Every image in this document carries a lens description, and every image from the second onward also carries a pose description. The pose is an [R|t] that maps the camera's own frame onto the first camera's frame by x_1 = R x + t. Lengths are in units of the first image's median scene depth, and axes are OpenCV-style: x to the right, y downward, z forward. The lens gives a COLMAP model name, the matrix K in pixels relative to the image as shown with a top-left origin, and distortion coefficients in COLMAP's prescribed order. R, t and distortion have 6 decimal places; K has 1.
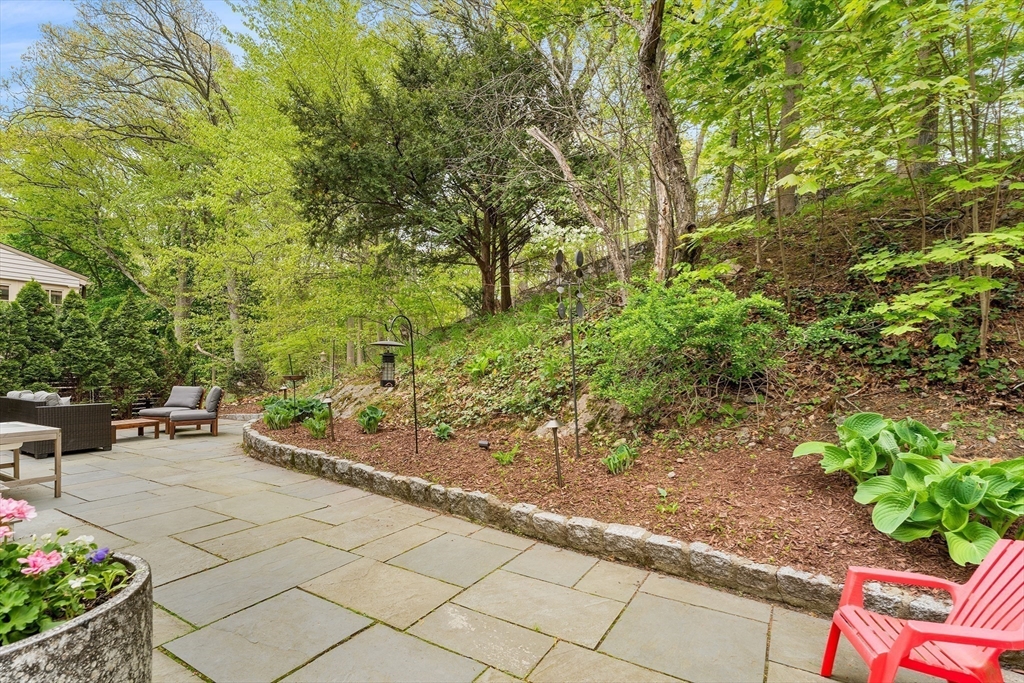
lens RADIAL K [[471.2, 0, 510.7], [0, 471.2, 353.0], [0, 0, 1]] dist [-0.000422, 0.000023]
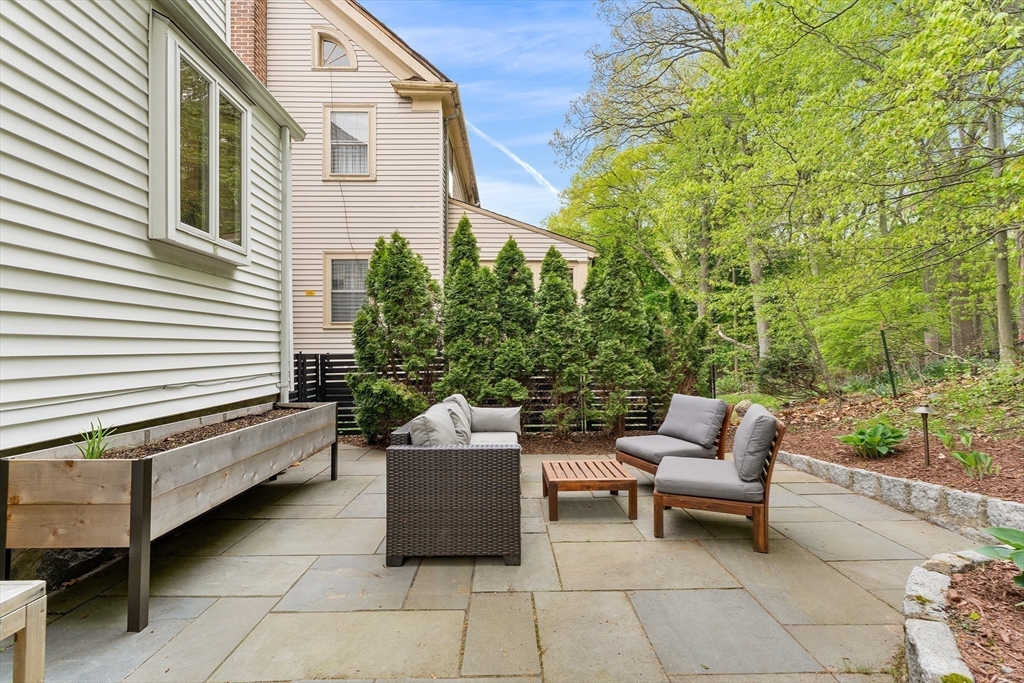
lens RADIAL K [[471.2, 0, 510.7], [0, 471.2, 353.0], [0, 0, 1]] dist [-0.000422, 0.000023]
pose [[0.535230, -0.006217, -0.844684, -0.365982], [0.027438, 0.999573, 0.010029, 0.015611], [0.844261, -0.028544, 0.535172, 0.558961]]
